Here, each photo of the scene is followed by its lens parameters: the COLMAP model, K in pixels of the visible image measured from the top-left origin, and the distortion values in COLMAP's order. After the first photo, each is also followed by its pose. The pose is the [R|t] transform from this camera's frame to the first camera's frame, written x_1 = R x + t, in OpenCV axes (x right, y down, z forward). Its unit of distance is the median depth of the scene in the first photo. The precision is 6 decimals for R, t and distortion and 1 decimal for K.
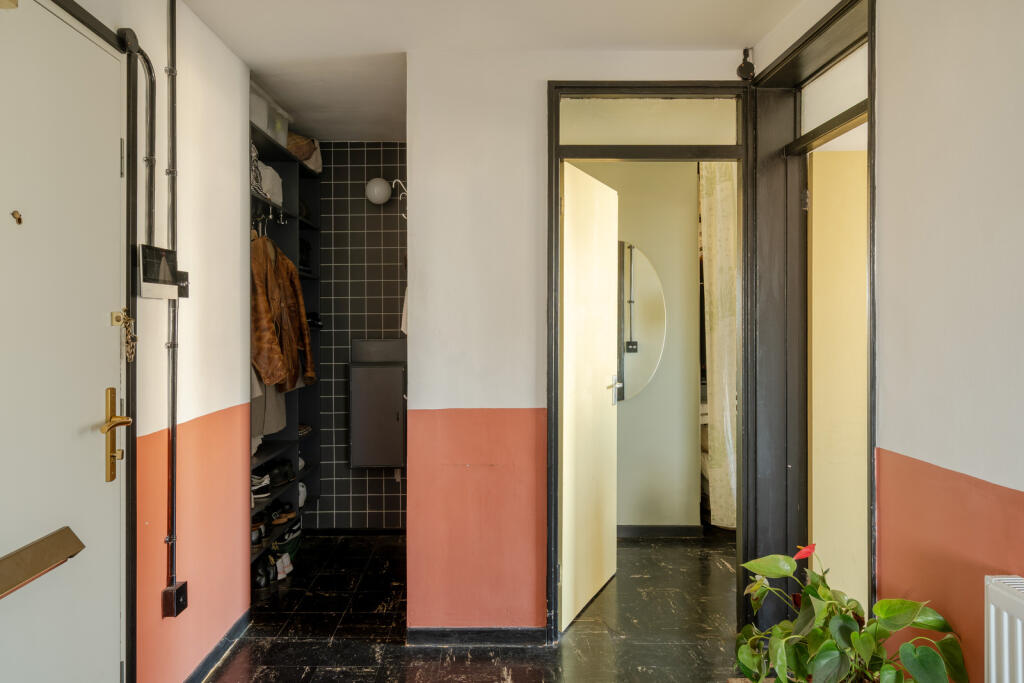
lens RADIAL K [[660.5, 0, 508.6], [0, 660.5, 332.8], [0, 0, 1]] dist [-0.011512, 0.003769]
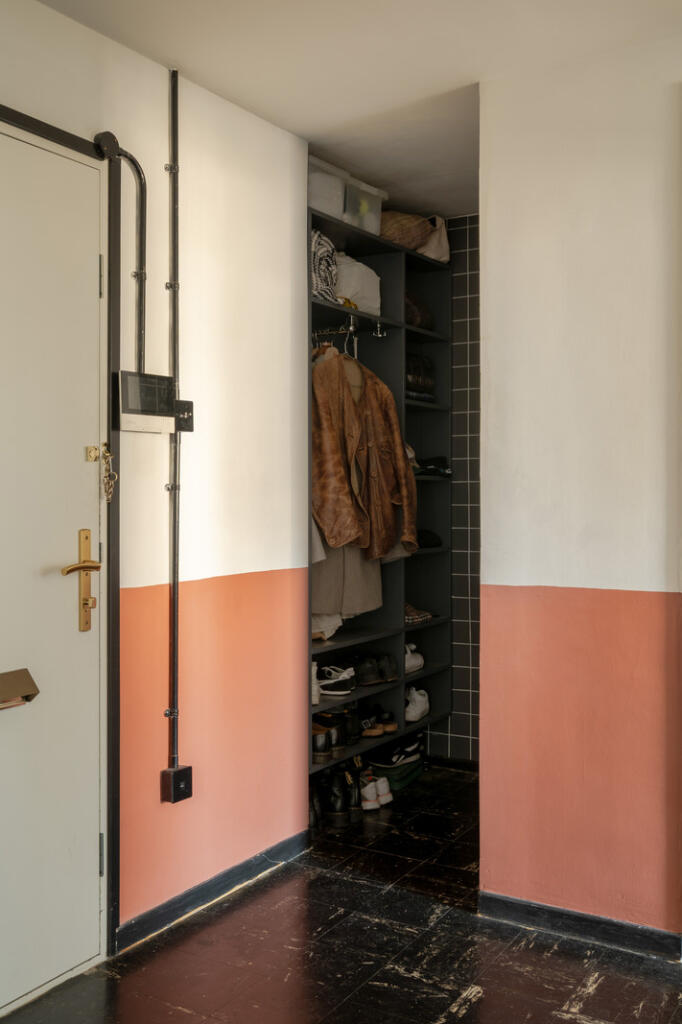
lens RADIAL K [[1024.8, 0, 341.2], [0, 1024.8, 508.5], [0, 0, 1]] dist [-0.012483, 0.000000]
pose [[0.854767, 0.011190, -0.518891, 0.287161], [-0.008278, 0.999934, 0.007928, 0.026577], [0.518946, -0.002481, 0.854804, -0.022669]]
